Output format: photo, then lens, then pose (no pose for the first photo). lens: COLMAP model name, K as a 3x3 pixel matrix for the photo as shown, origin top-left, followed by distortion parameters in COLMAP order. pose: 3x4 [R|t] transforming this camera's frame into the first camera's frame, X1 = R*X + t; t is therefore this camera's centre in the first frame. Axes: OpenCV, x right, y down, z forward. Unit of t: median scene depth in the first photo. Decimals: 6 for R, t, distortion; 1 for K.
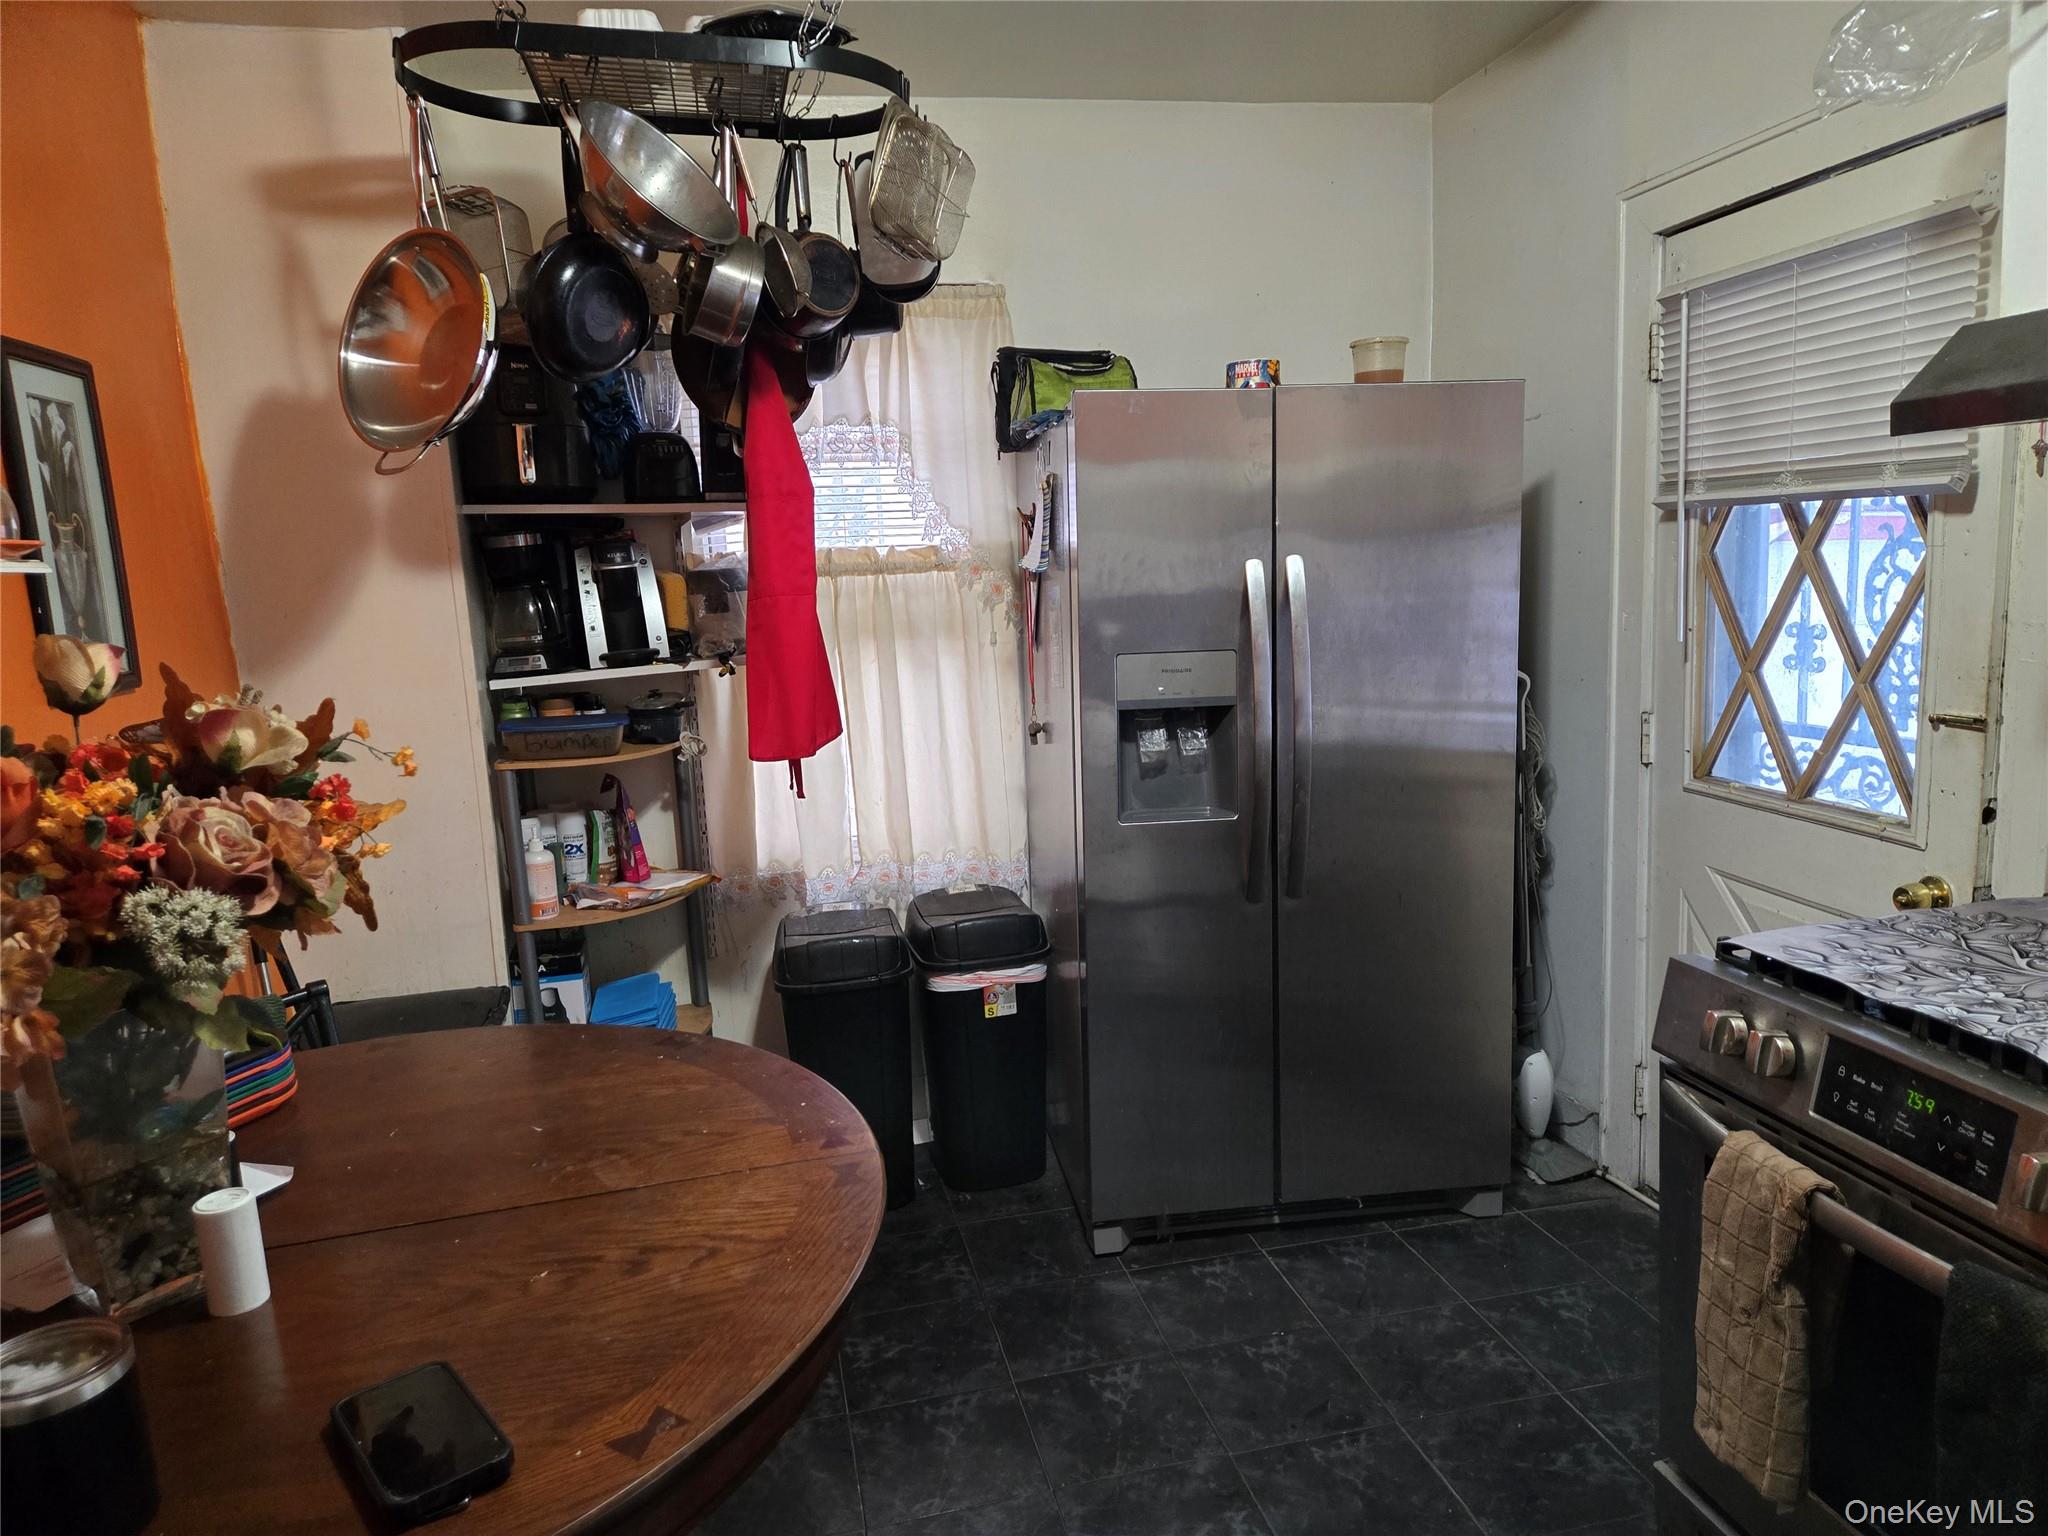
lens RADIAL K [[1361.9, 0, 1032.4], [0, 1361.9, 753.7], [0, 0, 1]] dist [0.076665, -0.051068]
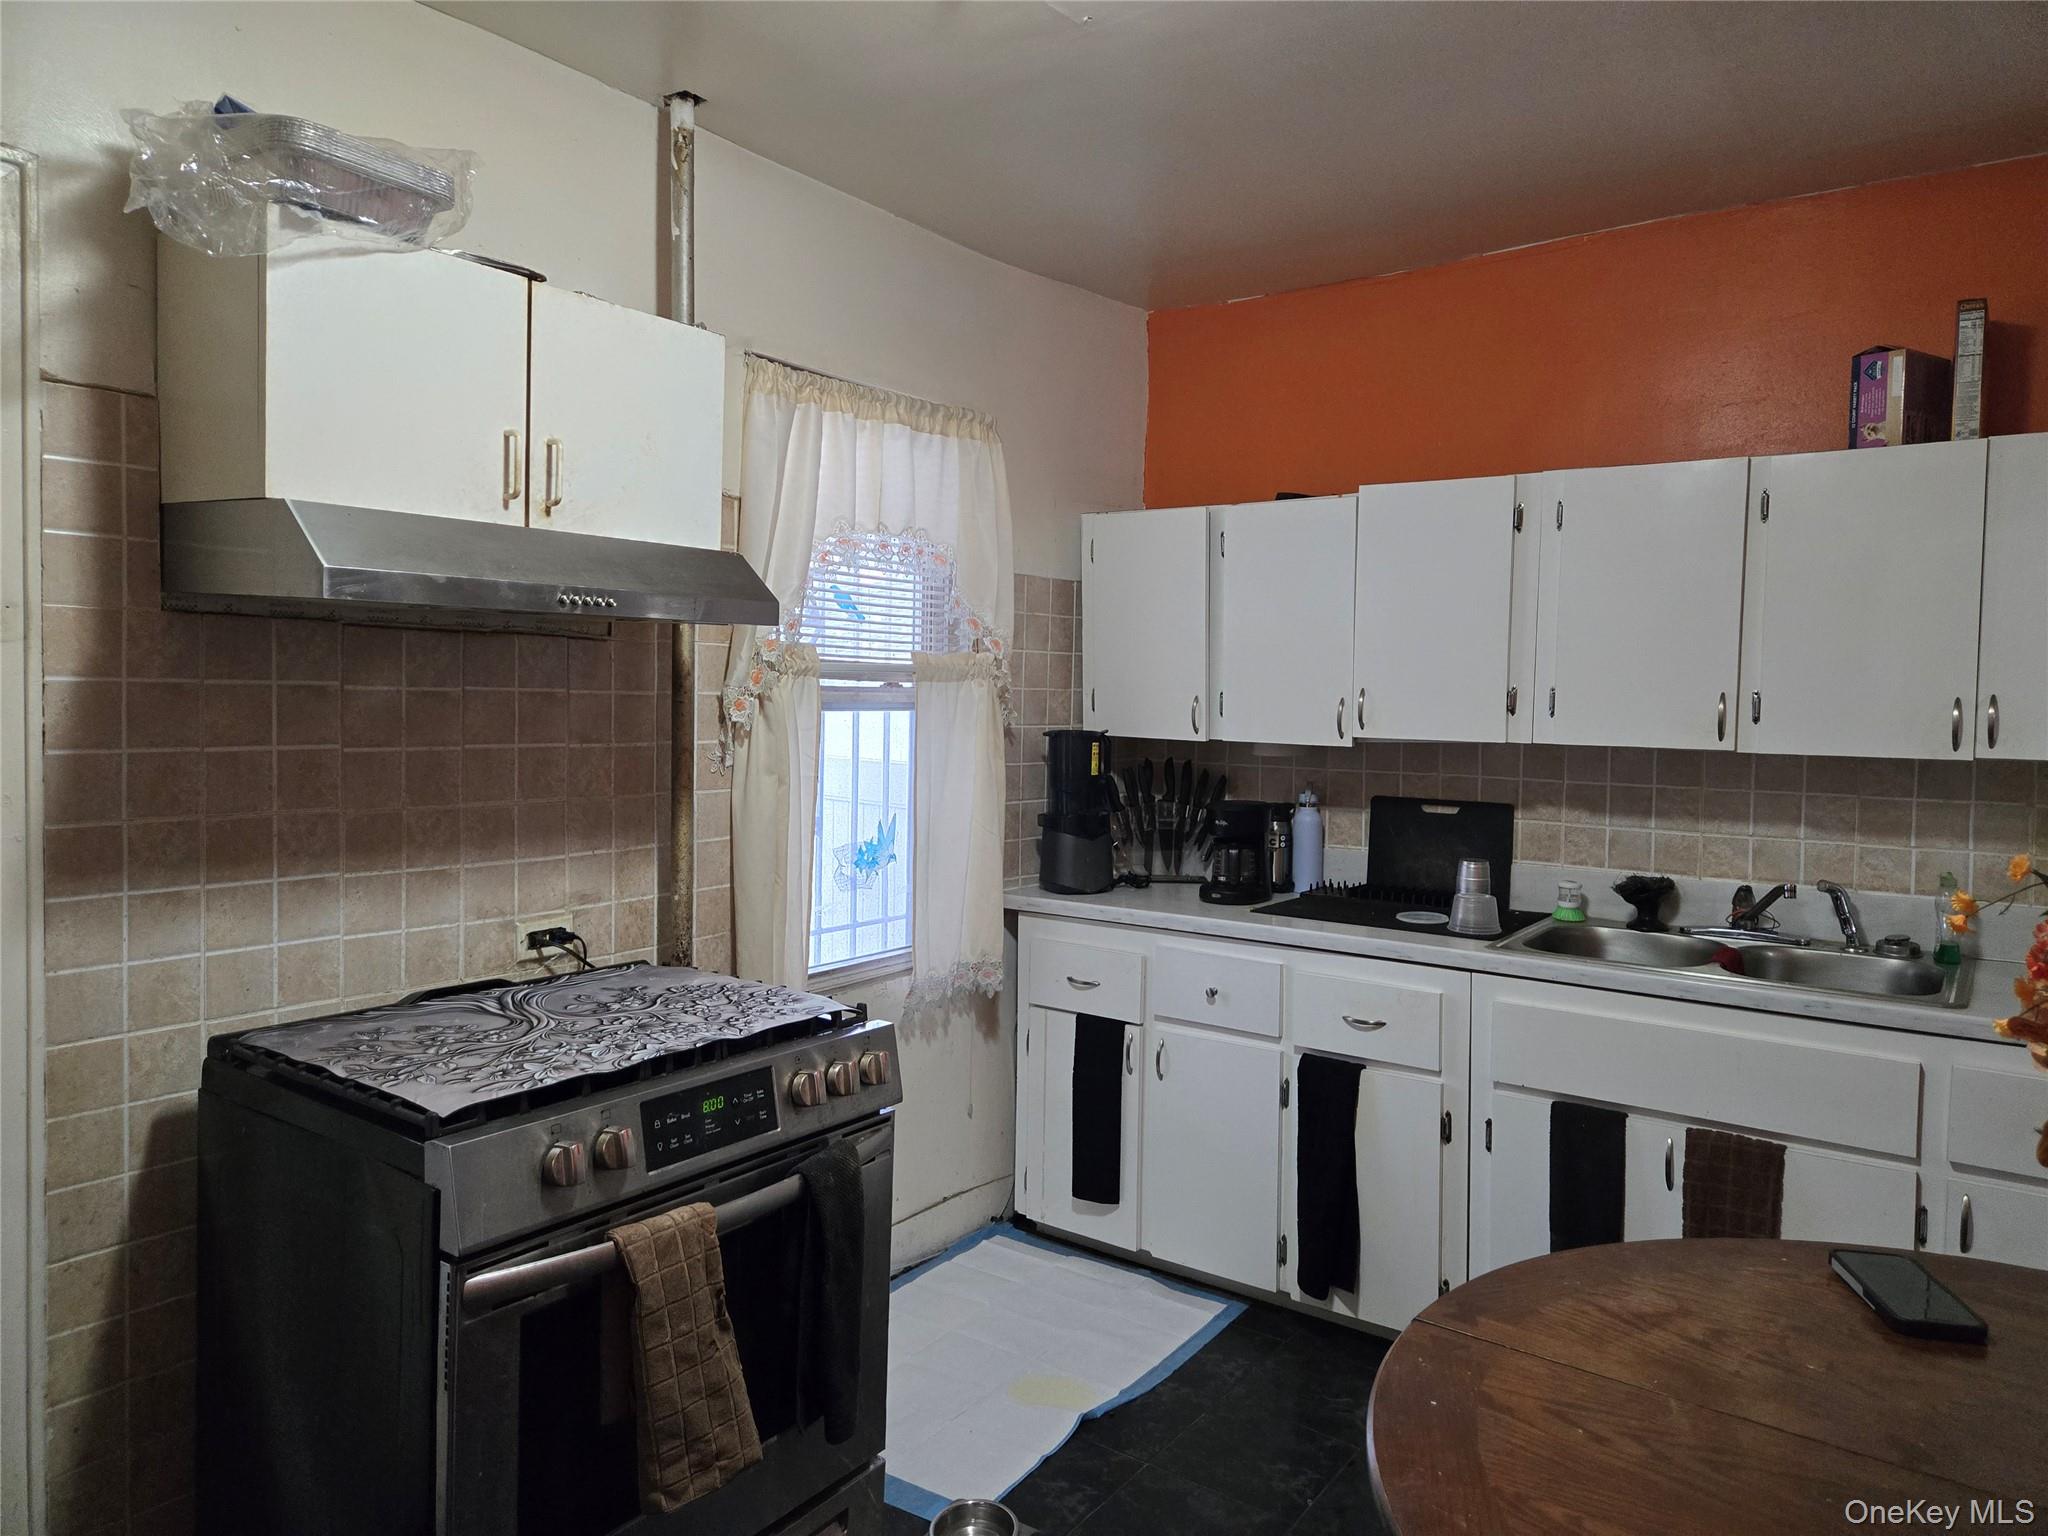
lens RADIAL K [[1361.9, 0, 1032.4], [0, 1361.9, 753.7], [0, 0, 1]] dist [0.076665, -0.051068]
pose [[-0.657400, 0.000036, 0.753542, -0.551361], [0.122225, 0.986763, 0.106584, -0.183835], [-0.743563, 0.162170, -0.648702, 1.483039]]
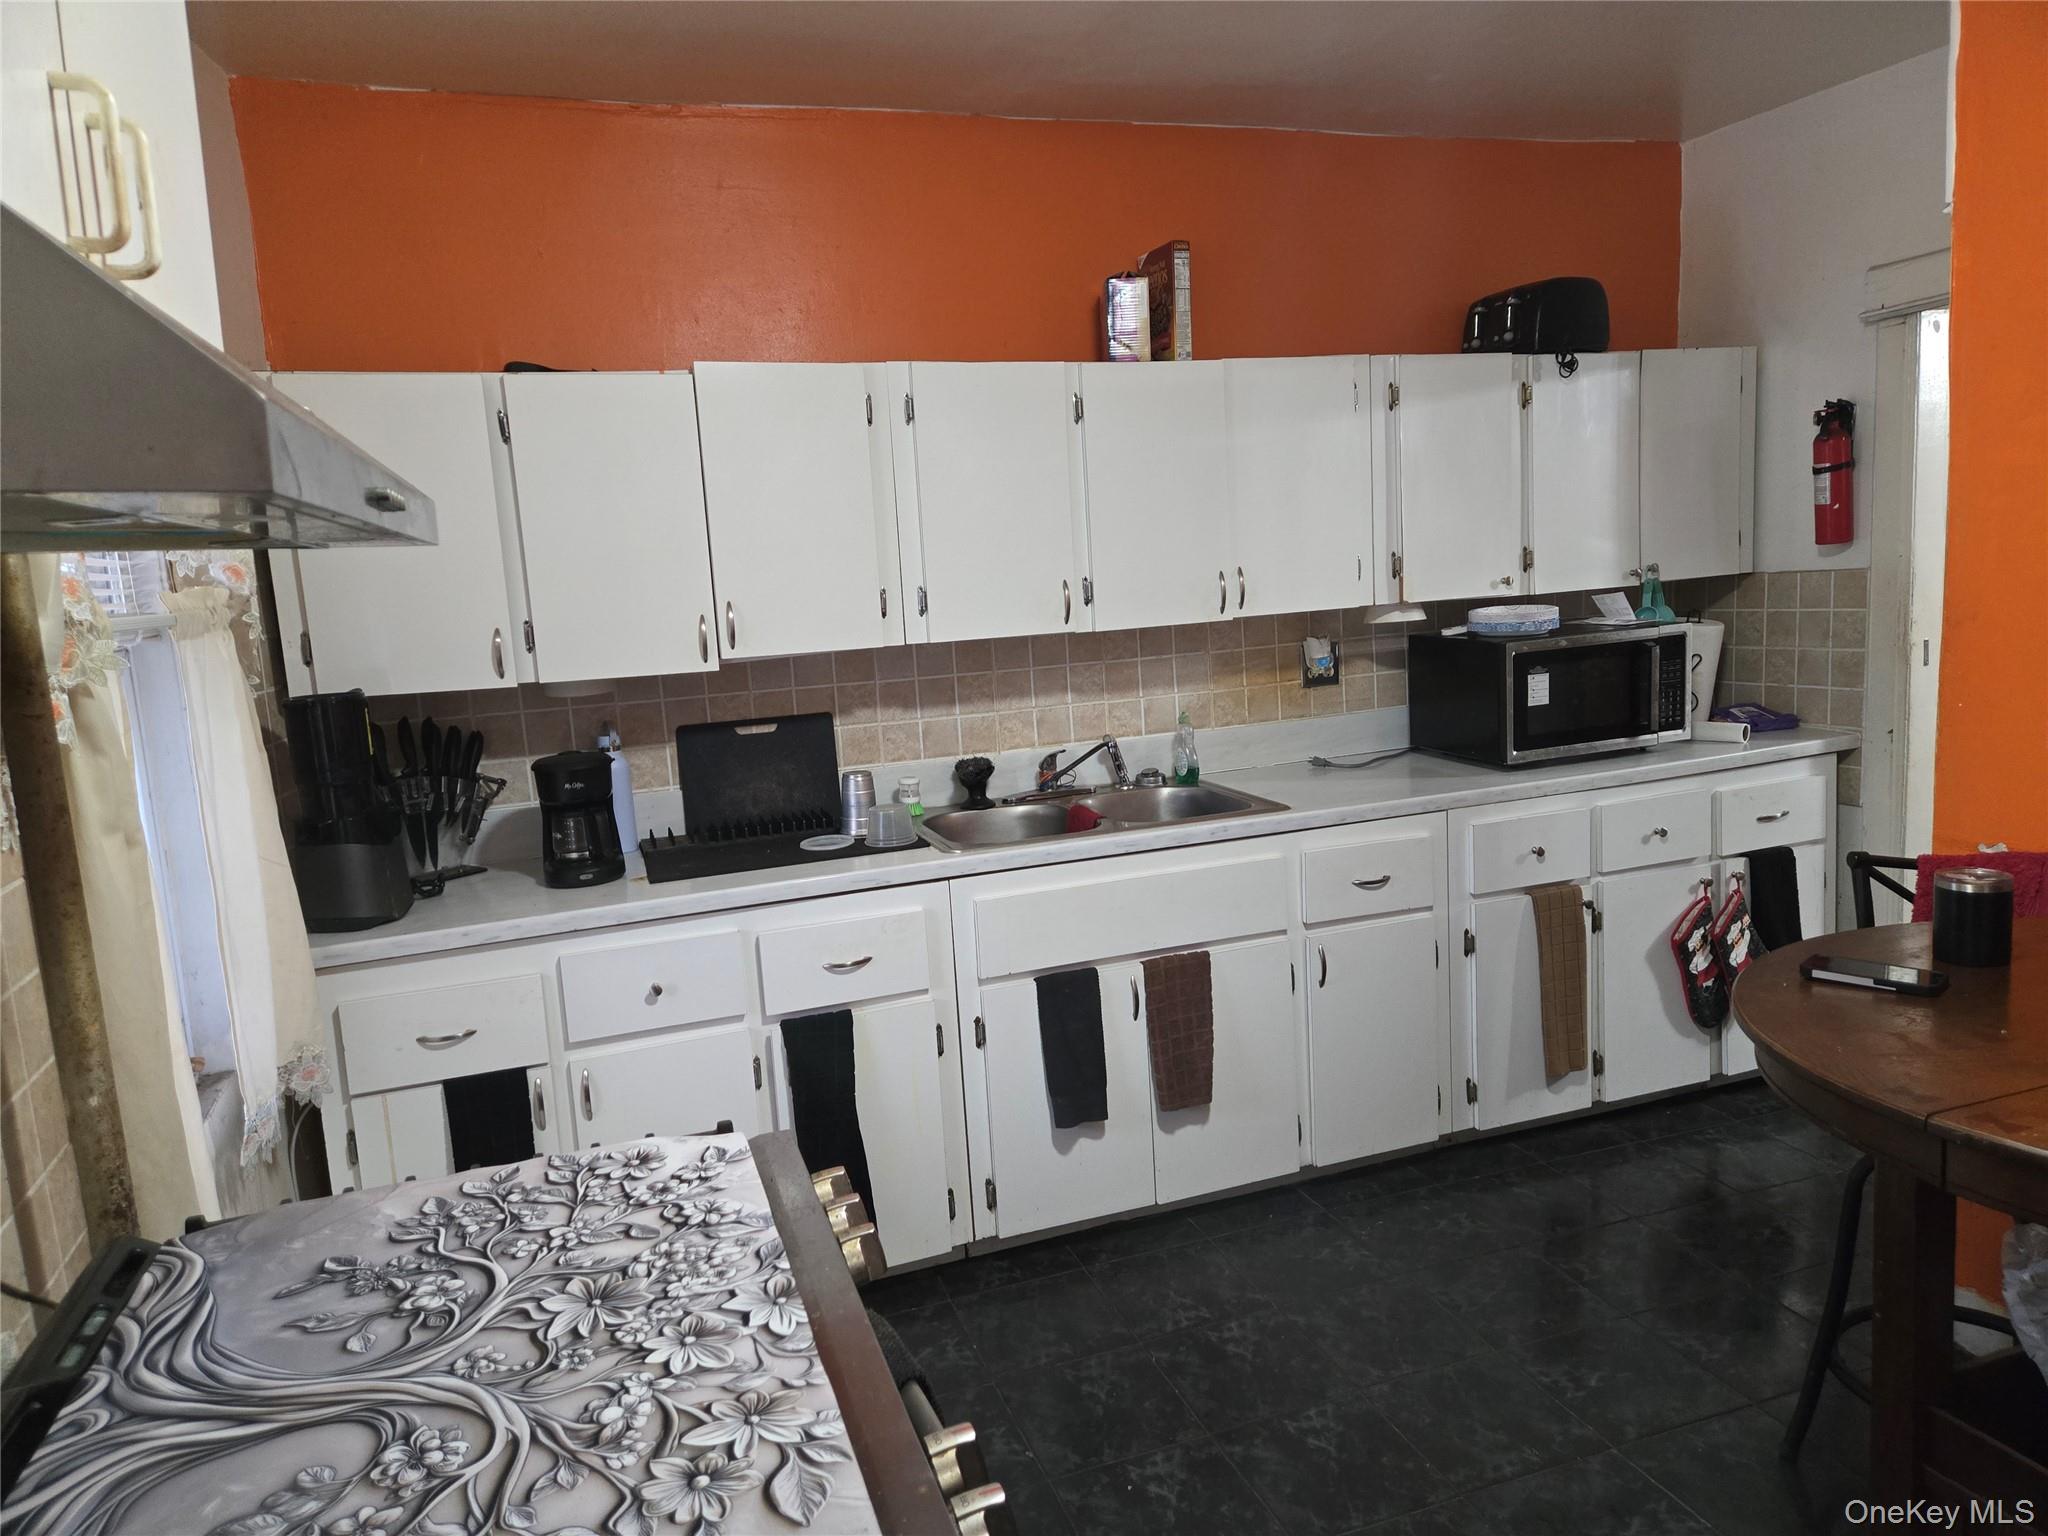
lens RADIAL K [[1362.1, 0, 1024.0], [0, 1362.1, 768.0], [0, 0, 1]] dist [0.073957, -0.052643]
pose [[-0.987736, 0.122779, -0.096454, 0.542354], [0.090189, 0.952937, 0.289441, -0.282376], [0.127452, 0.277193, -0.952324, 1.586317]]
